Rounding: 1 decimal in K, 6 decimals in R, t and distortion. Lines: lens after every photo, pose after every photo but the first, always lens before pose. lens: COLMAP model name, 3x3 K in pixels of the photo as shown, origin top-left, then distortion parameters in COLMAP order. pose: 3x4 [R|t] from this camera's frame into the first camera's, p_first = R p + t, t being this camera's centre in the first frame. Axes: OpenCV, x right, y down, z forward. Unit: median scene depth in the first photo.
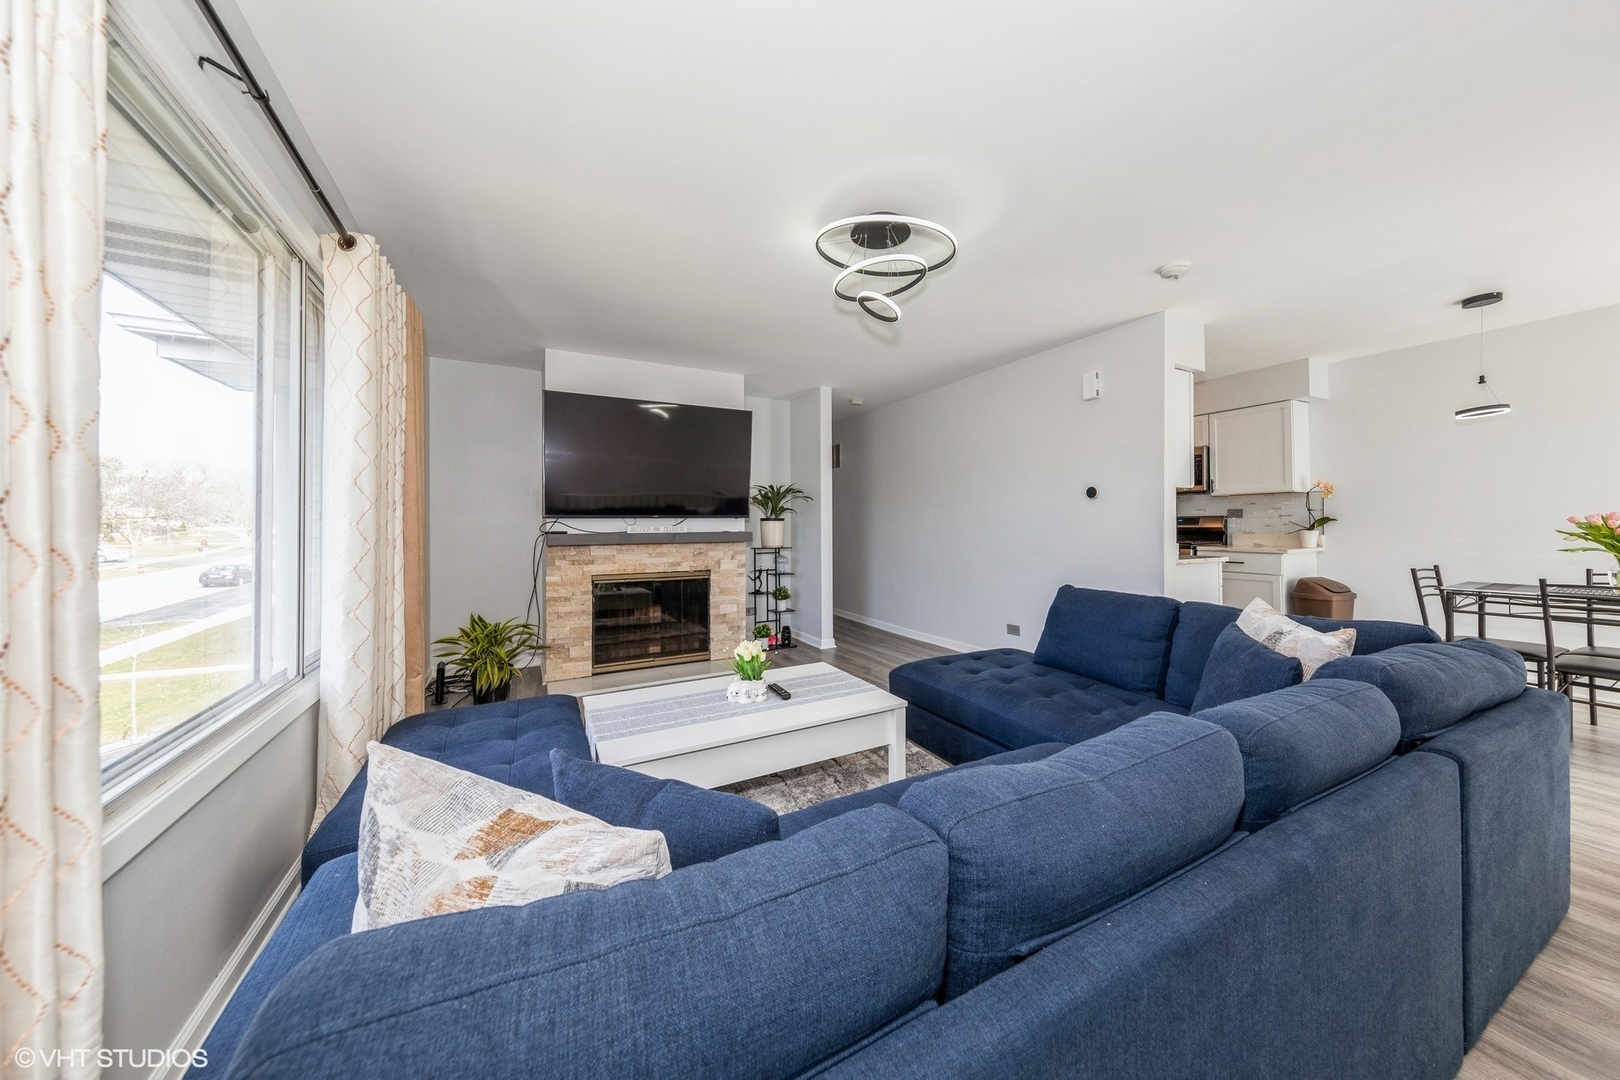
lens RADIAL K [[529.5, 0, 799.2], [0, 529.5, 517.0], [0, 0, 1]] dist [0.001491, 0.000211]
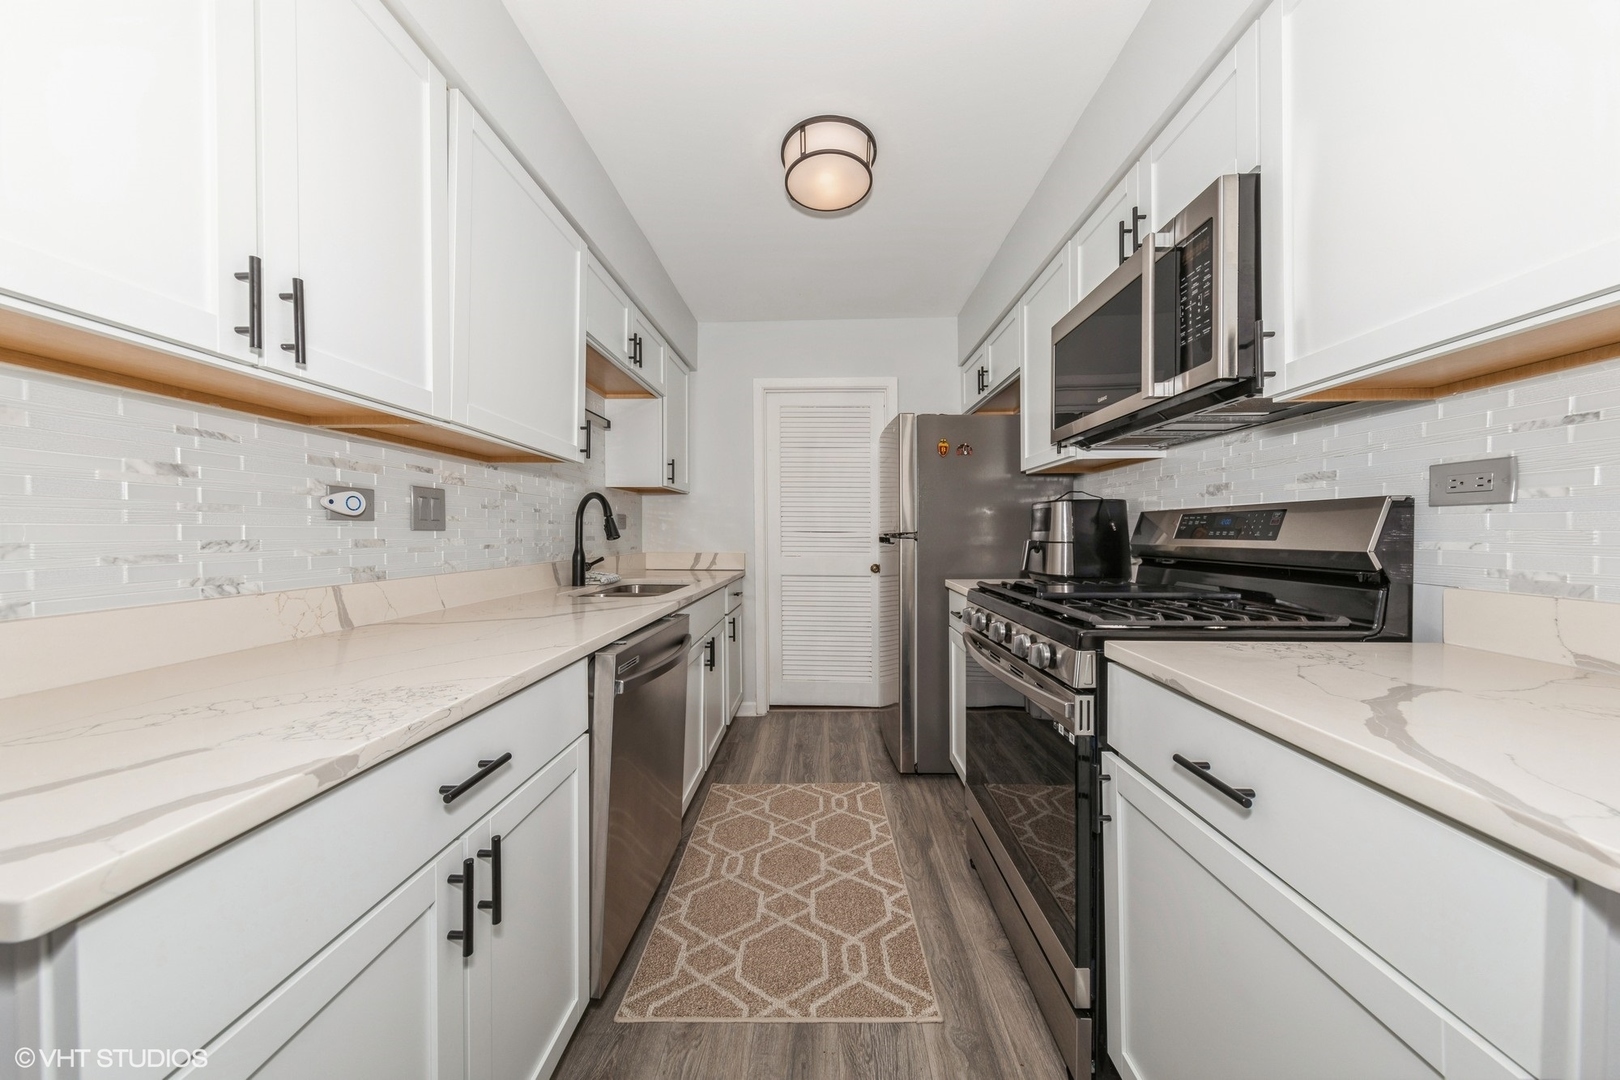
lens RADIAL K [[511.5, 0, 810.0], [0, 511.5, 540.0], [0, 0, 1]] dist [0.000633, 0.000011]
pose [[0.878693, 0.012775, -0.477216, 0.787645], [0.002619, 0.999498, 0.031580, 0.007702], [0.477380, -0.028999, 0.878218, 0.793152]]
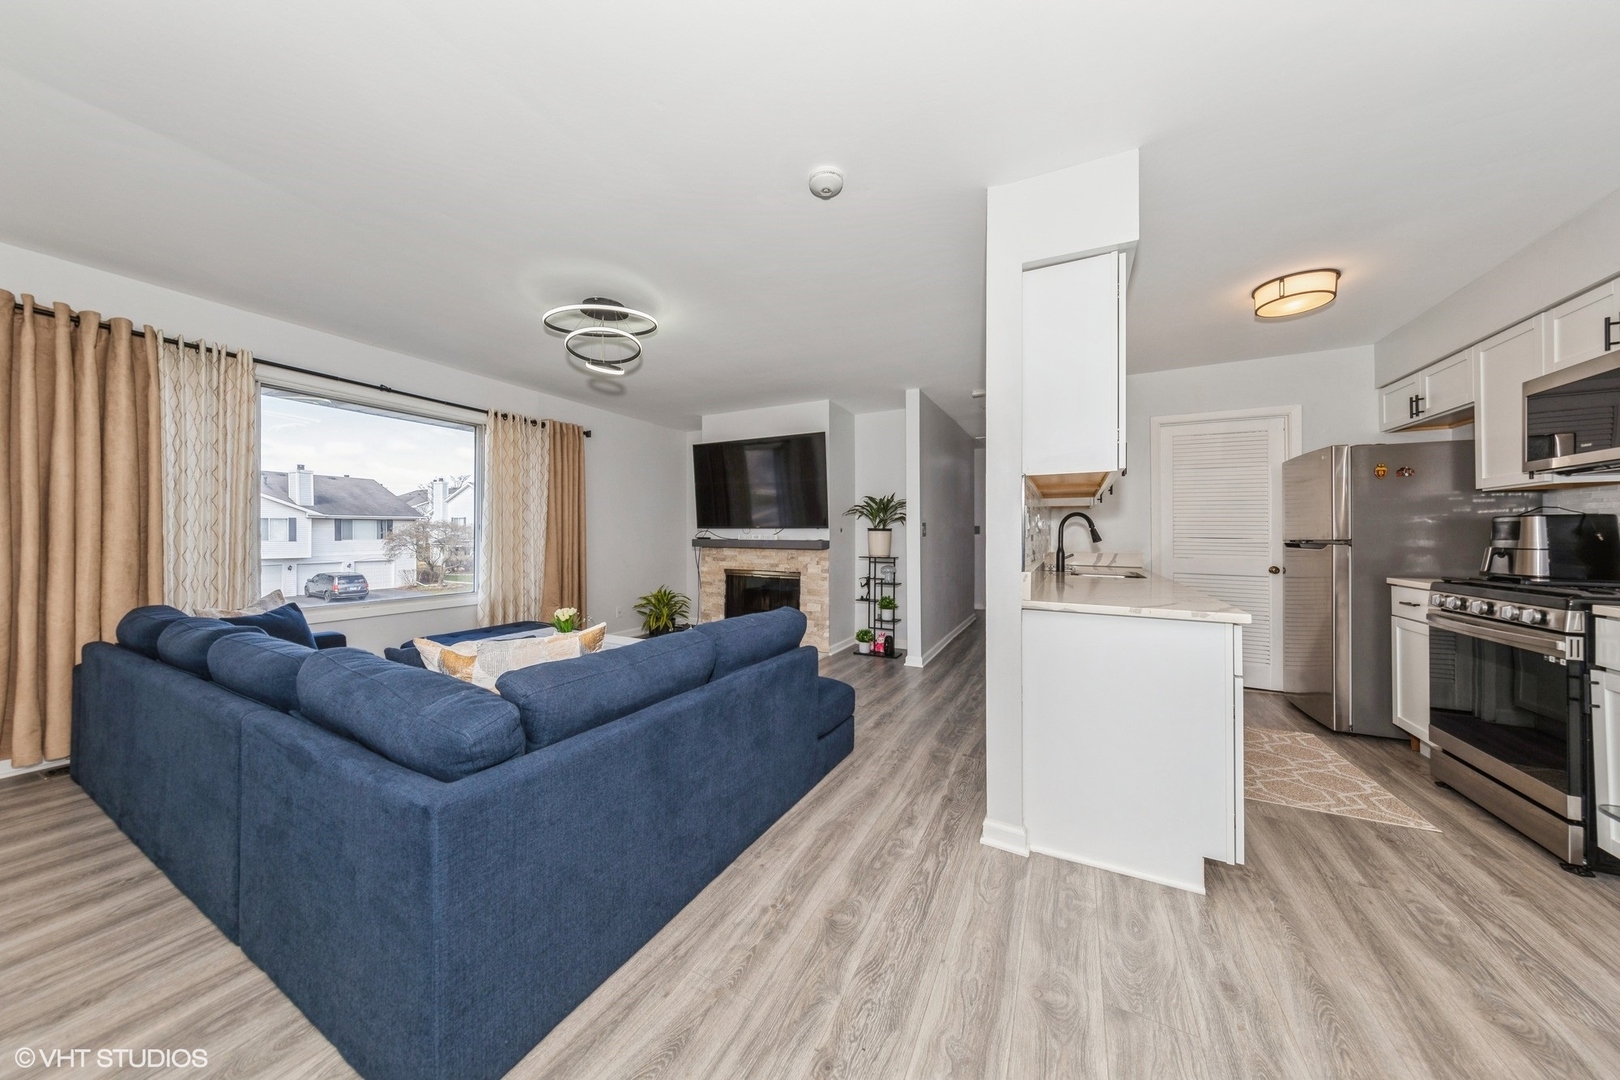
lens RADIAL K [[513.4, 0, 805.9], [0, 513.4, 532.7], [0, 0, 1]] dist [-0.000054, -0.000084]
pose [[0.574232, 0.008044, -0.818653, 0.770817], [0.001710, 0.999938, 0.011025, -0.000265], [0.818691, -0.007731, 0.574183, 0.358274]]
